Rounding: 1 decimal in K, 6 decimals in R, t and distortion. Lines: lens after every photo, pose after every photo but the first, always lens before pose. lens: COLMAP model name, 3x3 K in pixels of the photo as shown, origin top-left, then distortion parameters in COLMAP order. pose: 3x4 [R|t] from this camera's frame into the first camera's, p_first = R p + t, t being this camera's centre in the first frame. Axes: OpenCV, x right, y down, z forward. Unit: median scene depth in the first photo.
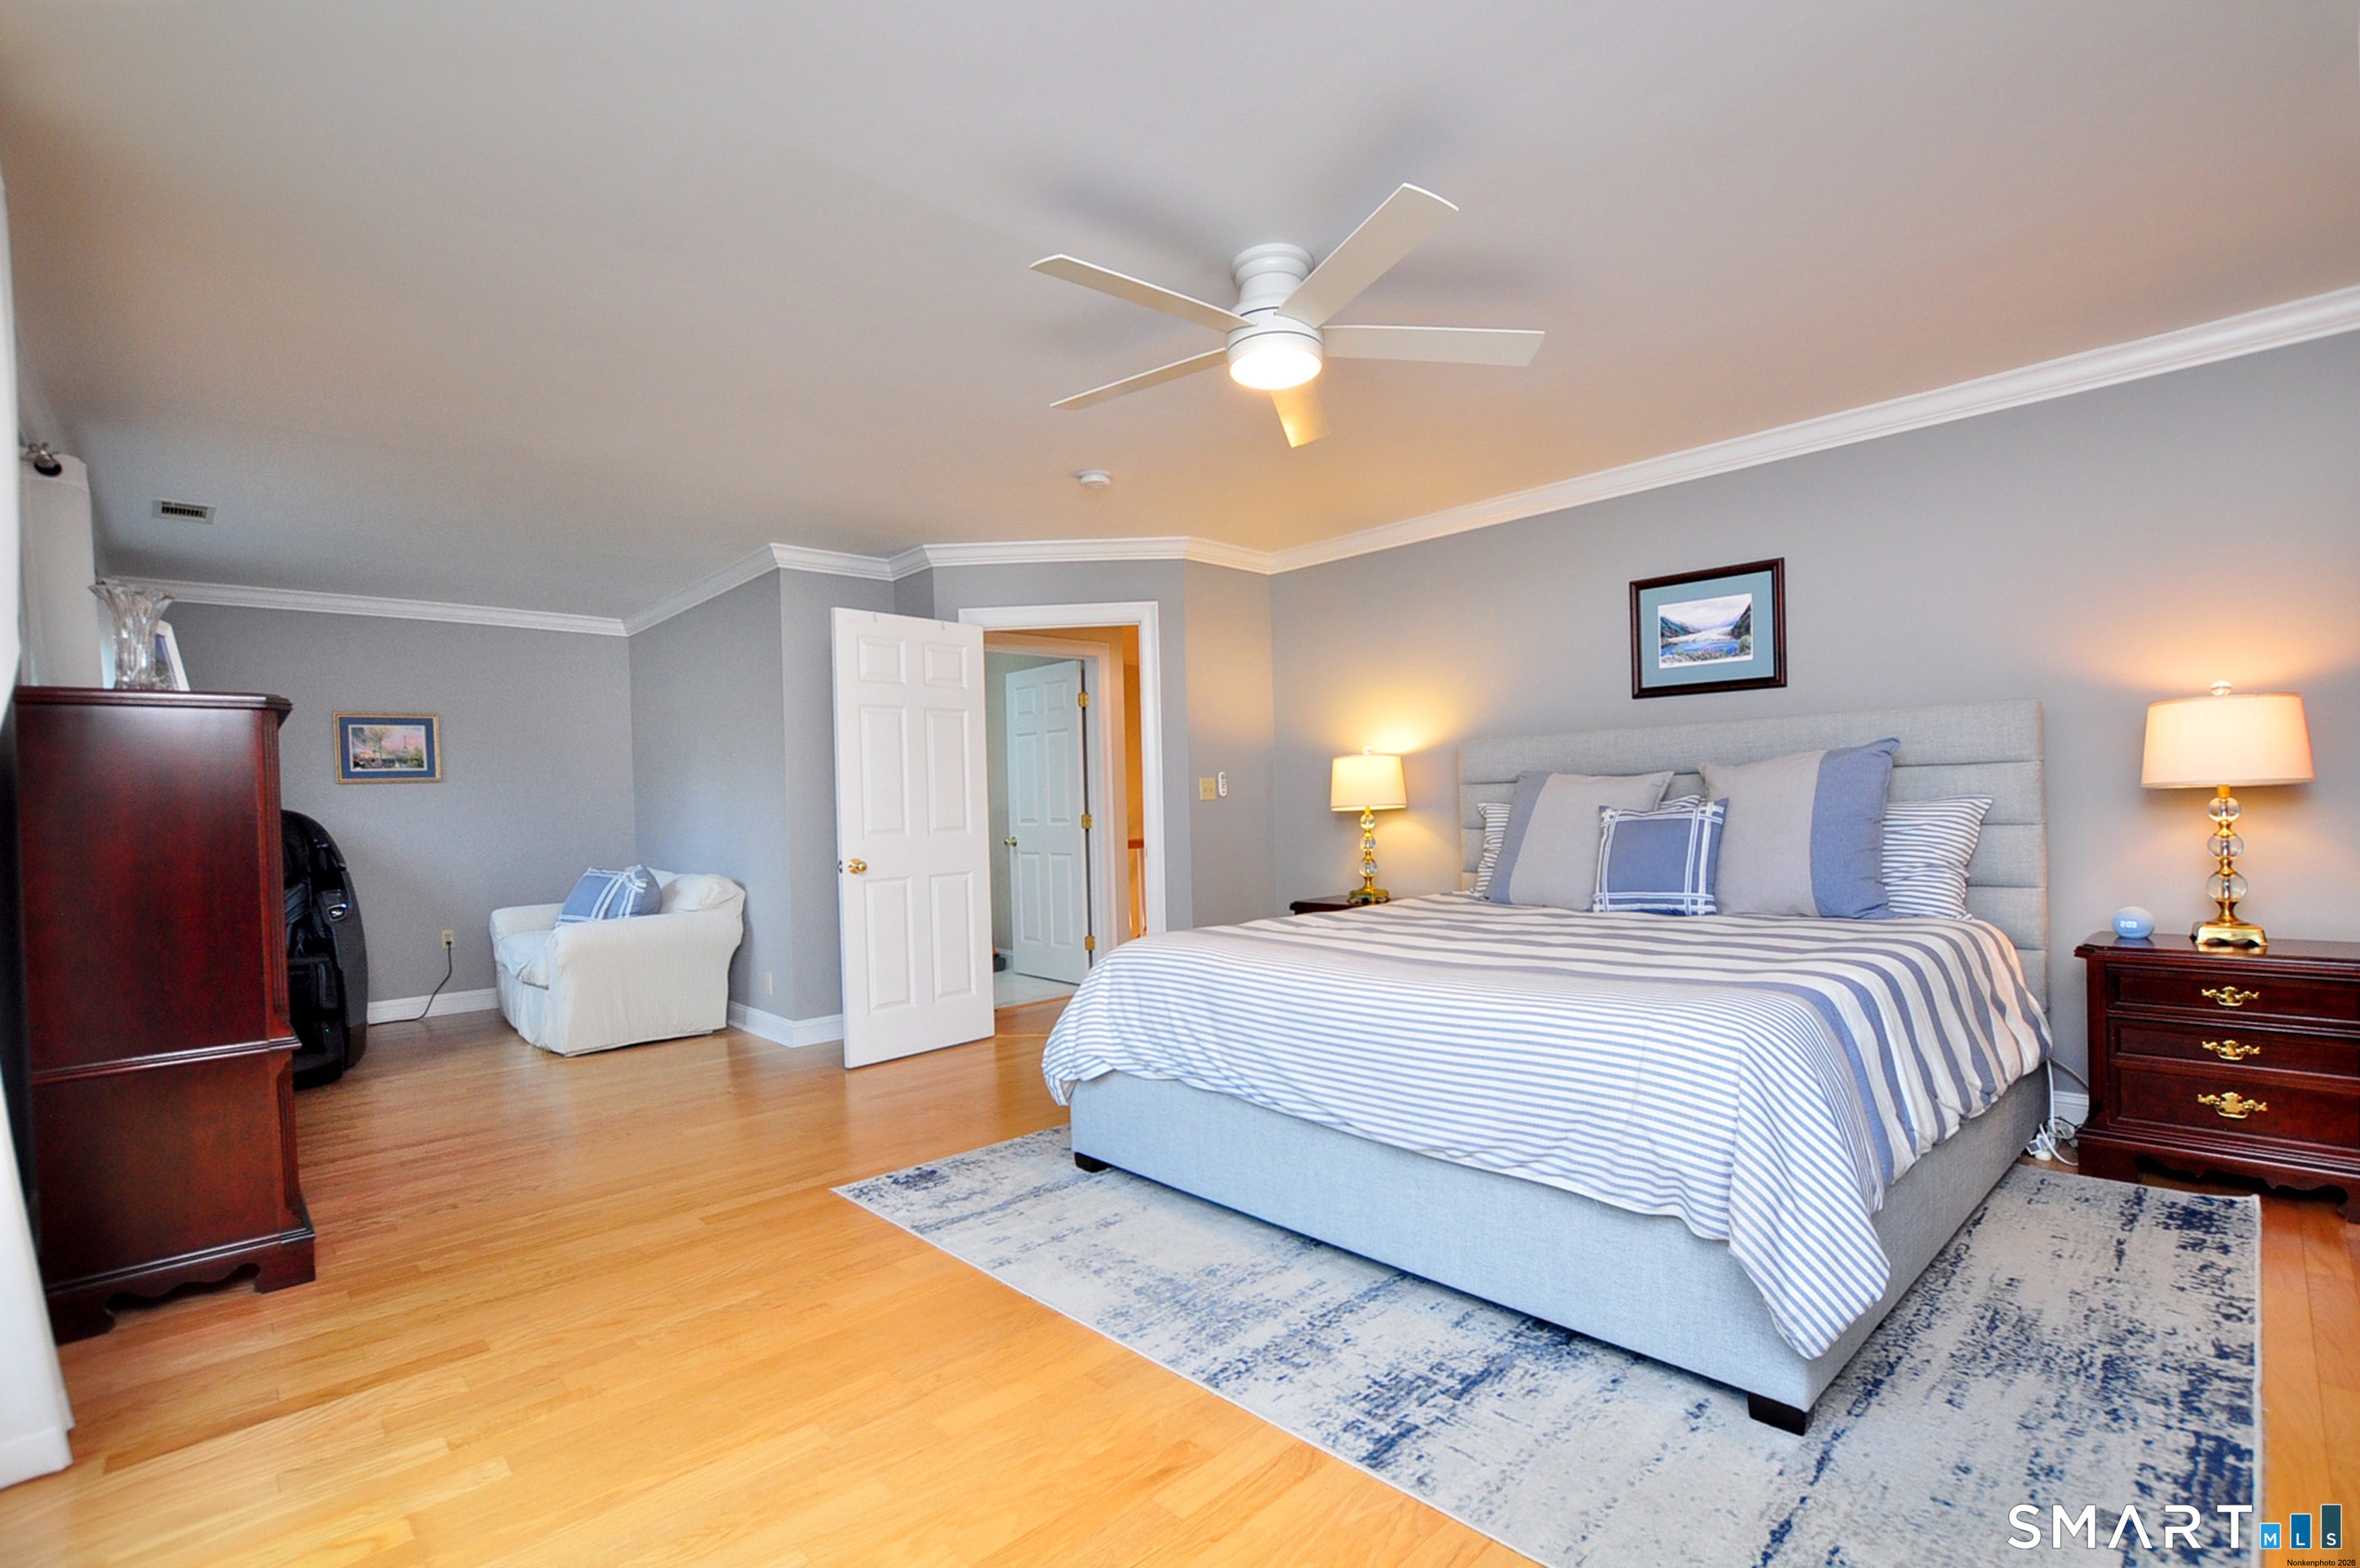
lens RADIAL K [[1073.6, 0, 1172.1], [0, 1073.6, 793.7], [0, 0, 1]] dist [-0.020975, 0.000622]
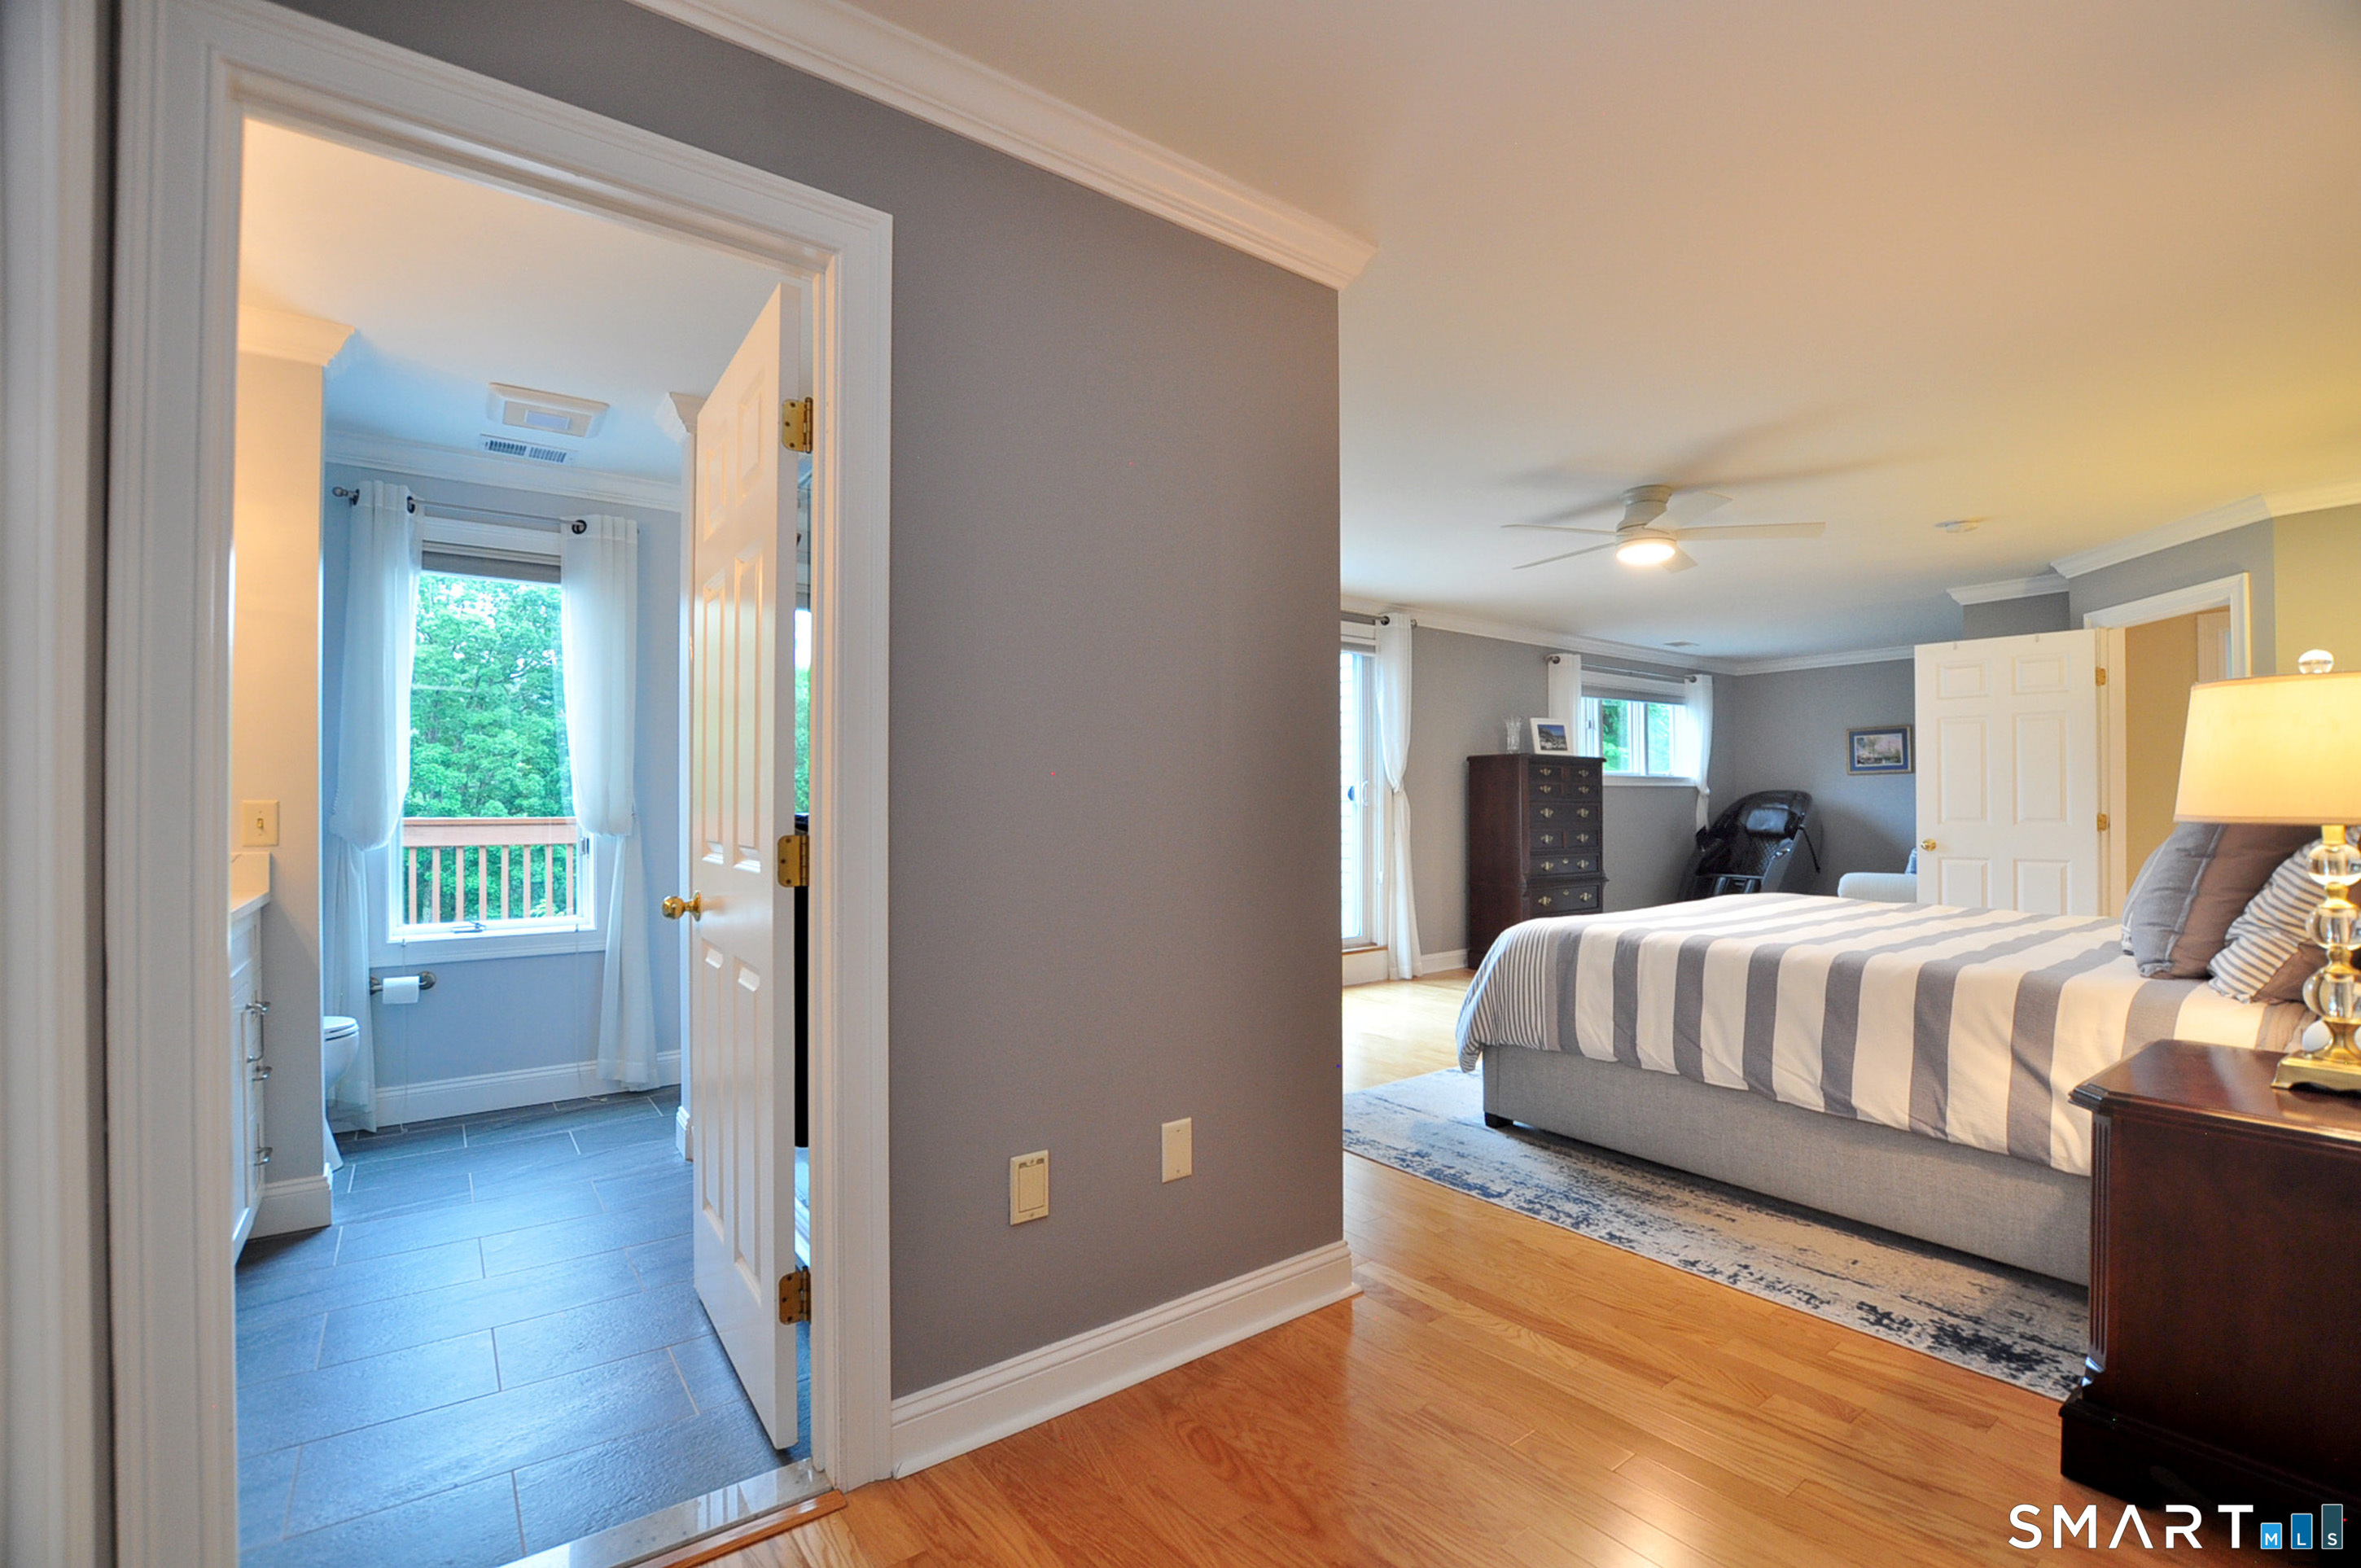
lens RADIAL K [[1074.1, 0, 1172.6], [0, 1074.1, 793.7], [0, 0, 1]] dist [-0.020975, 0.000622]
pose [[-0.139299, 0.024440, -0.989949, 1.782902], [0.001496, 0.999699, 0.024471, -0.041334], [0.990249, 0.001928, -0.139293, 0.470334]]
